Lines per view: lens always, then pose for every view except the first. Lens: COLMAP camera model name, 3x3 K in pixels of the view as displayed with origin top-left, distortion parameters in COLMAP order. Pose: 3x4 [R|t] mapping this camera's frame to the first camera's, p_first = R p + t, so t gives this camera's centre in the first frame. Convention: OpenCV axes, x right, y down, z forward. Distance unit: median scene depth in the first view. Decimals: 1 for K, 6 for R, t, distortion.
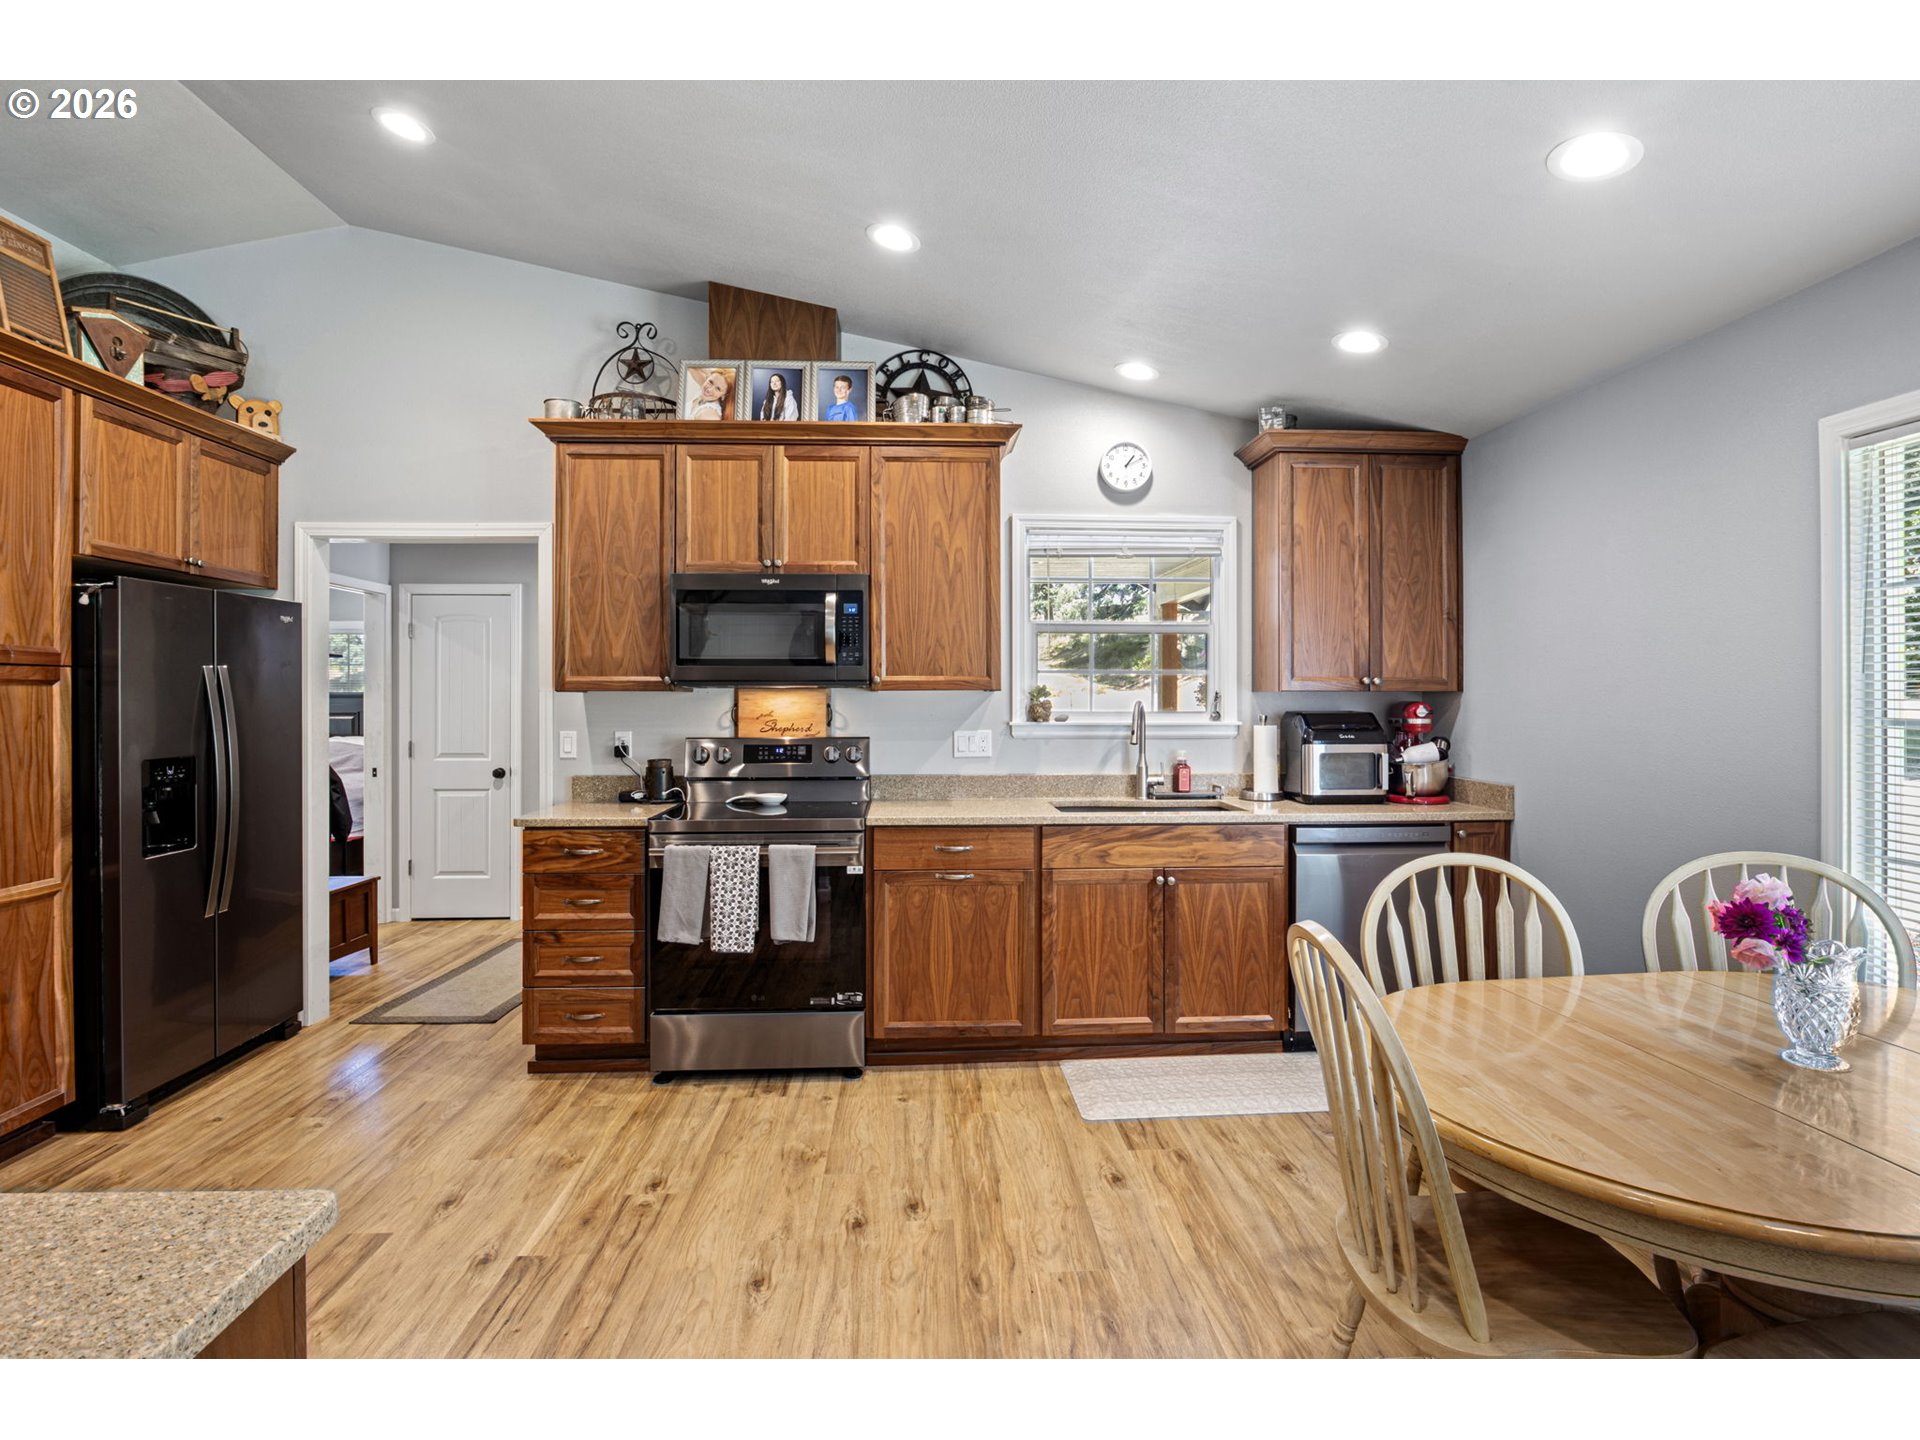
lens RADIAL K [[968.5, 0, 953.6], [0, 968.5, 703.6], [0, 0, 1]] dist [0.005269, 0.000455]
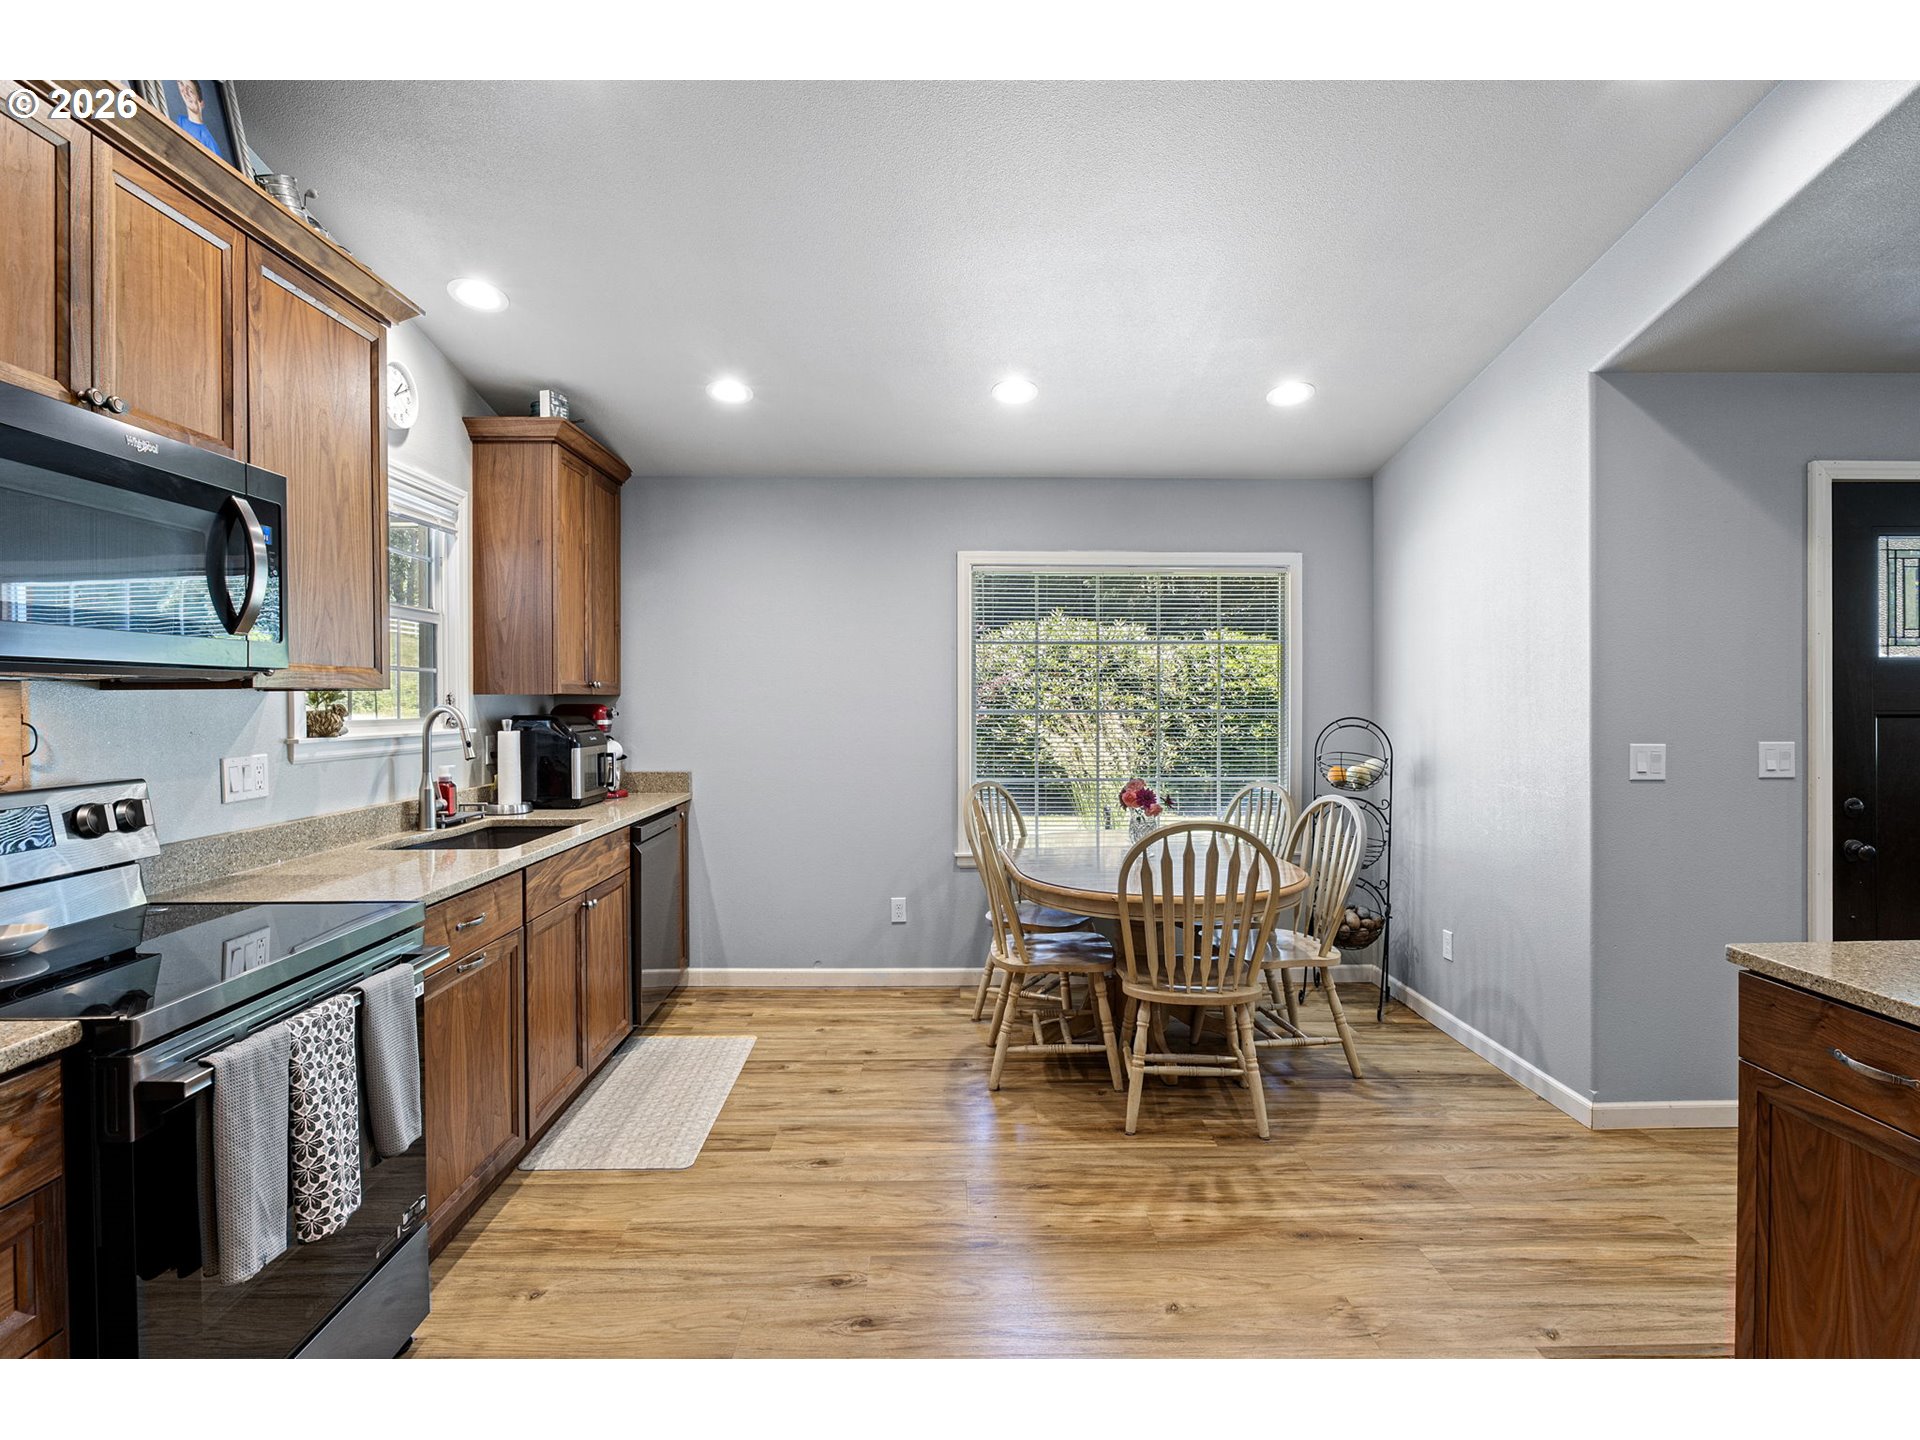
lens RADIAL K [[968.5, 0, 956.3], [0, 968.5, 711.3], [0, 0, 1]] dist [0.005269, 0.000455]
pose [[0.026865, -0.011889, 0.999568, -0.656187], [0.008532, 0.999896, 0.011663, -0.003669], [-0.999603, 0.008215, 0.026963, 0.626900]]
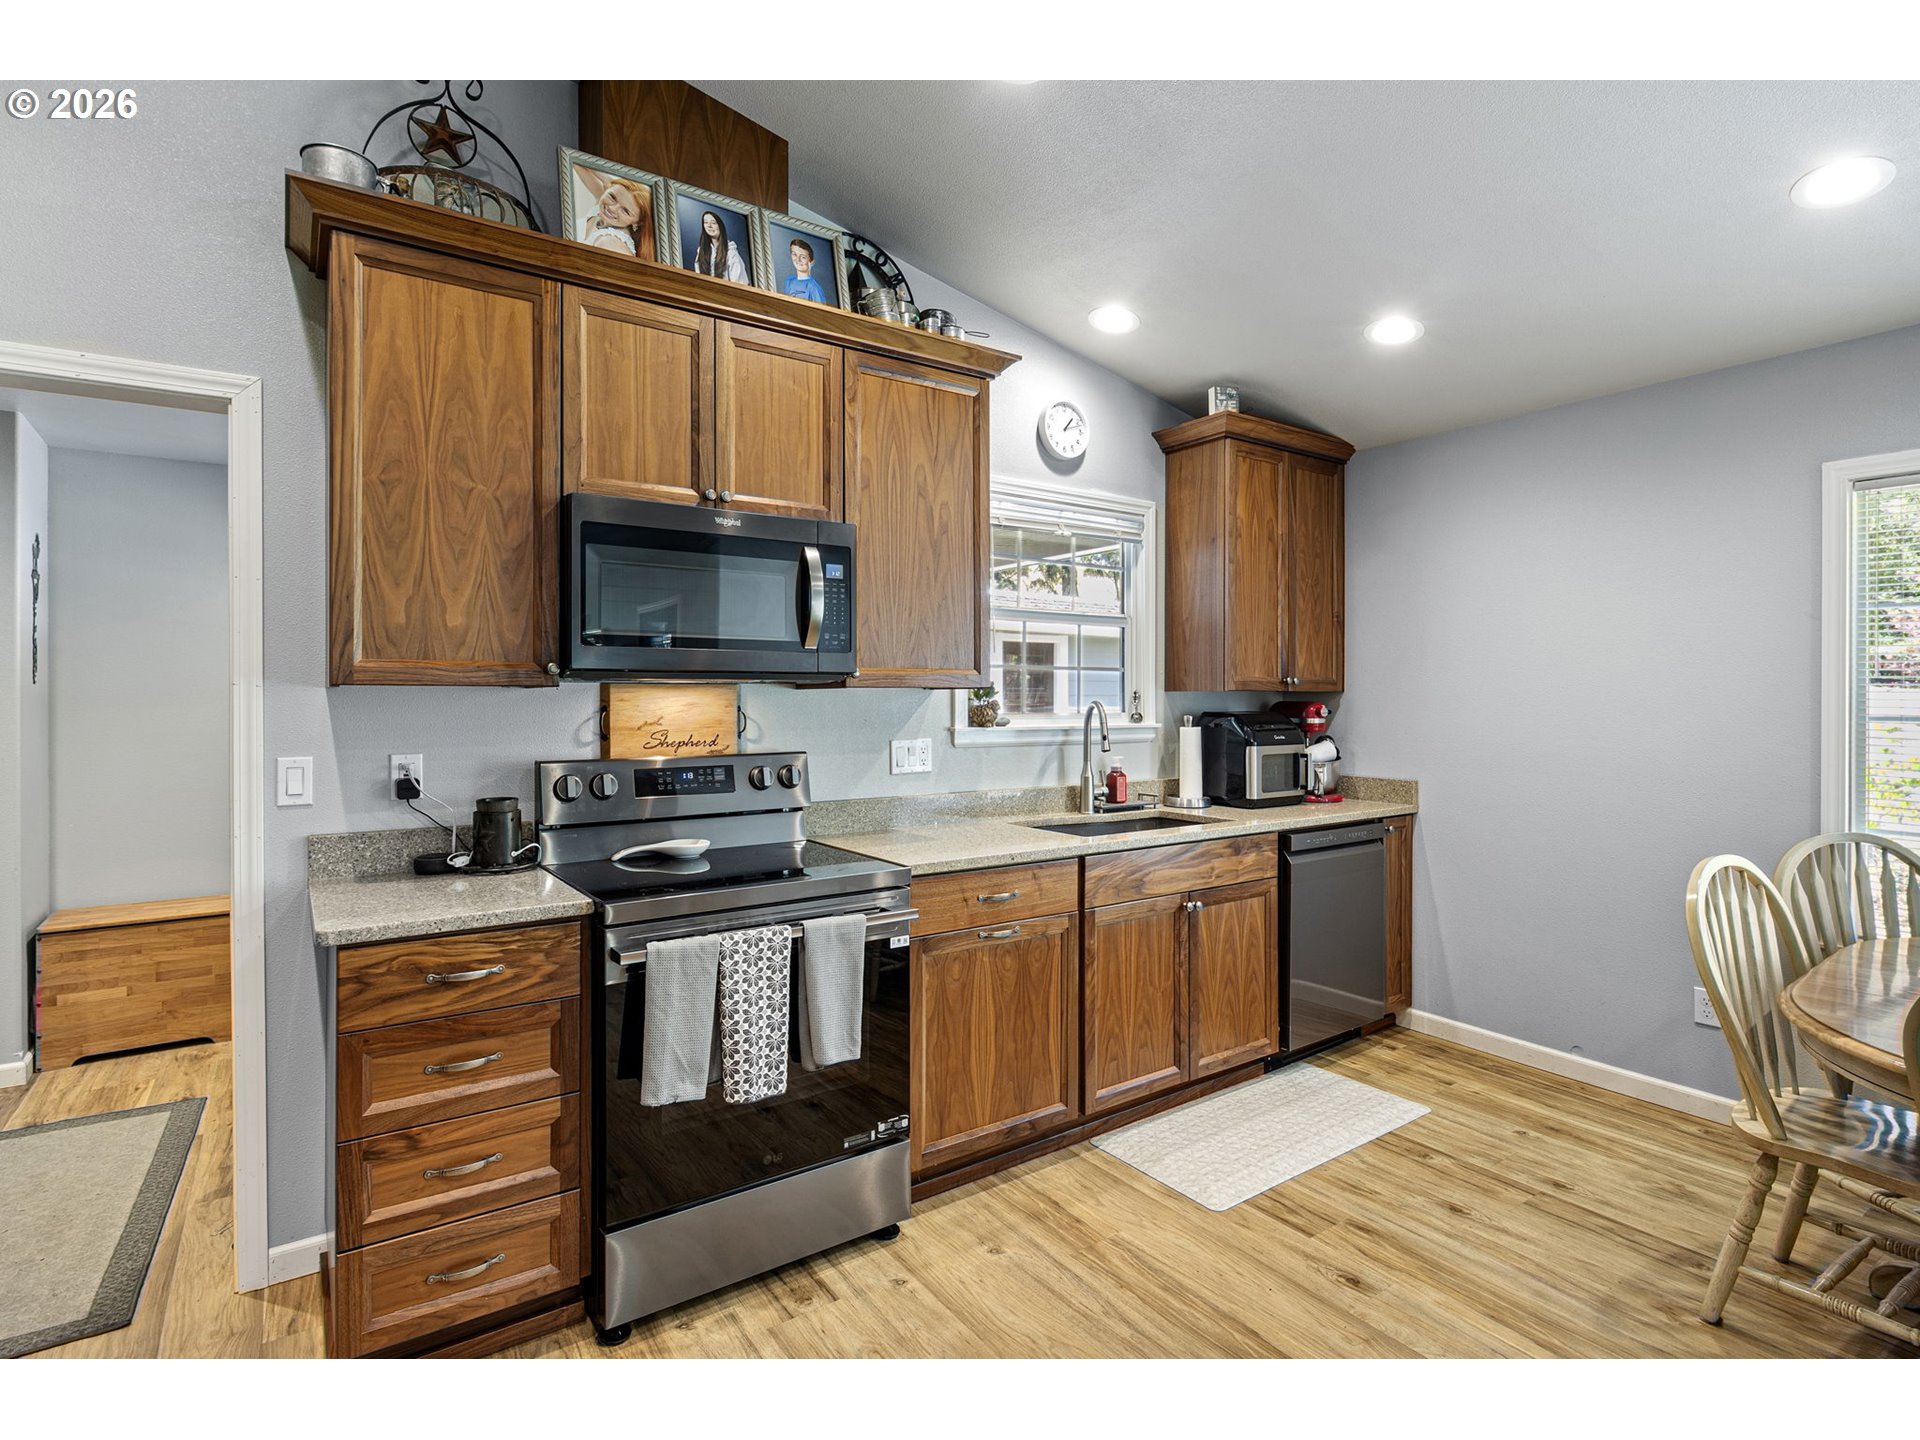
lens RADIAL K [[968.5, 0, 952.3], [0, 968.5, 707.0], [0, 0, 1]] dist [0.005269, 0.000455]
pose [[0.847006, -0.004631, 0.531563, -0.424770], [0.002570, 0.999986, 0.004617, -0.002143], [-0.531577, -0.002545, 0.847006, 0.368260]]
